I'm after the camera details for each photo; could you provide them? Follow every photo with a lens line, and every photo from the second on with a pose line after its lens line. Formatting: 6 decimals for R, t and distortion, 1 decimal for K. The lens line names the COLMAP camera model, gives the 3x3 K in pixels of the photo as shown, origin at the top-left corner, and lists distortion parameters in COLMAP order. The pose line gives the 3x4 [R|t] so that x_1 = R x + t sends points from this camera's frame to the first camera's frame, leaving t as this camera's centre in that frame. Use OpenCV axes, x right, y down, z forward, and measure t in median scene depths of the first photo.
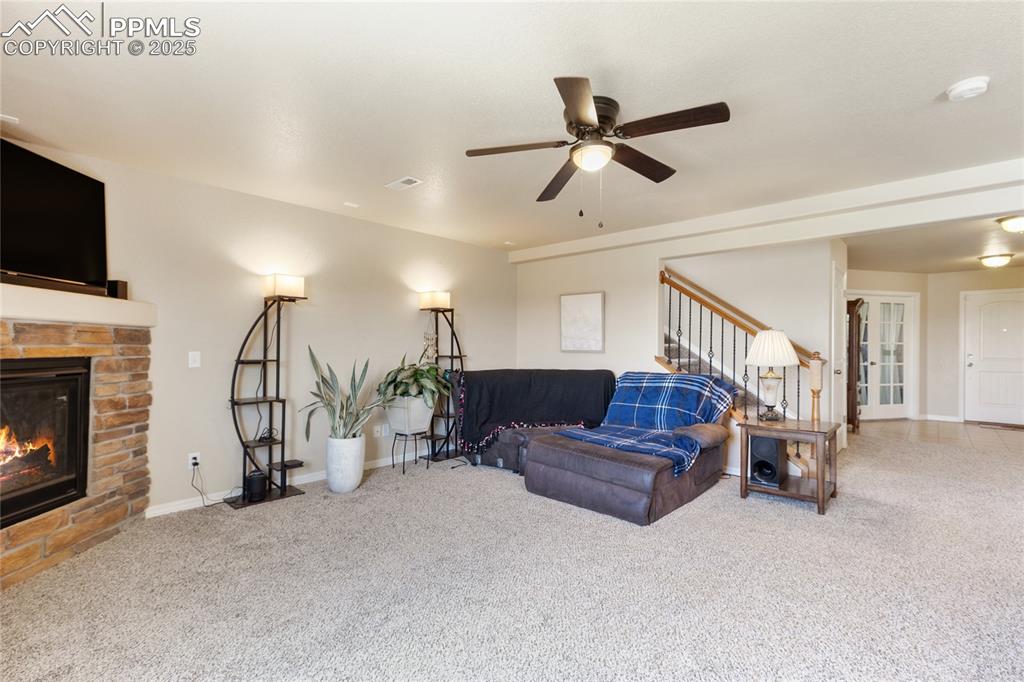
lens RADIAL K [[460.7, 0, 514.6], [0, 460.7, 347.0], [0, 0, 1]] dist [0.004986, -0.000410]
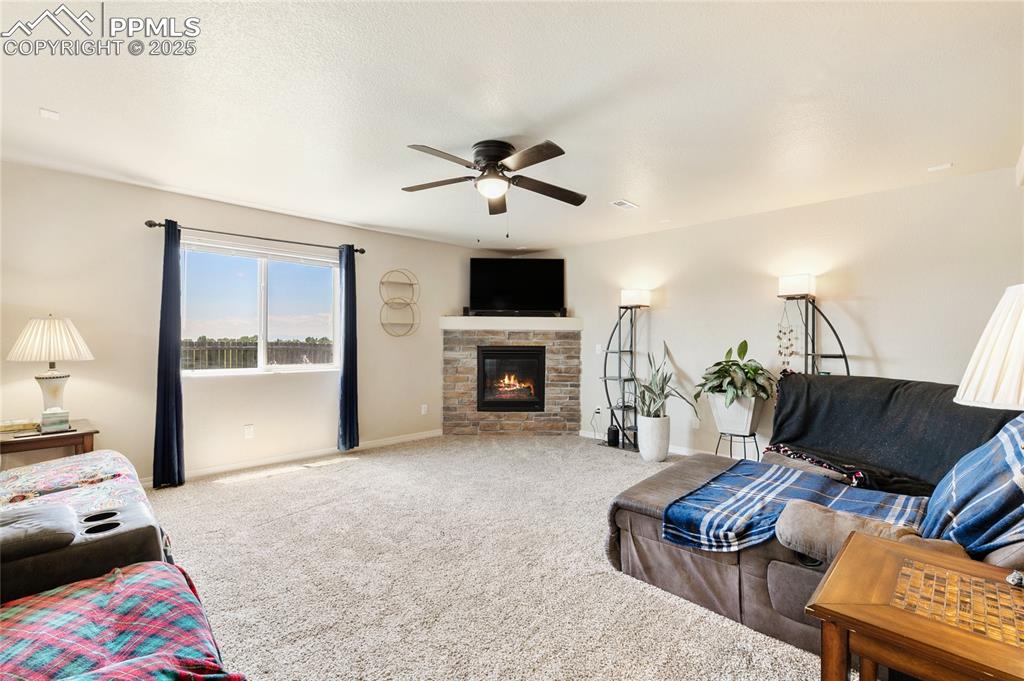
lens RADIAL K [[460.7, 0, 512.5], [0, 460.7, 336.6], [0, 0, 1]] dist [0.004986, -0.000410]
pose [[-0.044623, -0.008073, -0.998971, 1.081024], [-0.008560, 0.999934, -0.007698, -0.004218], [0.998967, 0.008208, -0.044689, 0.852690]]
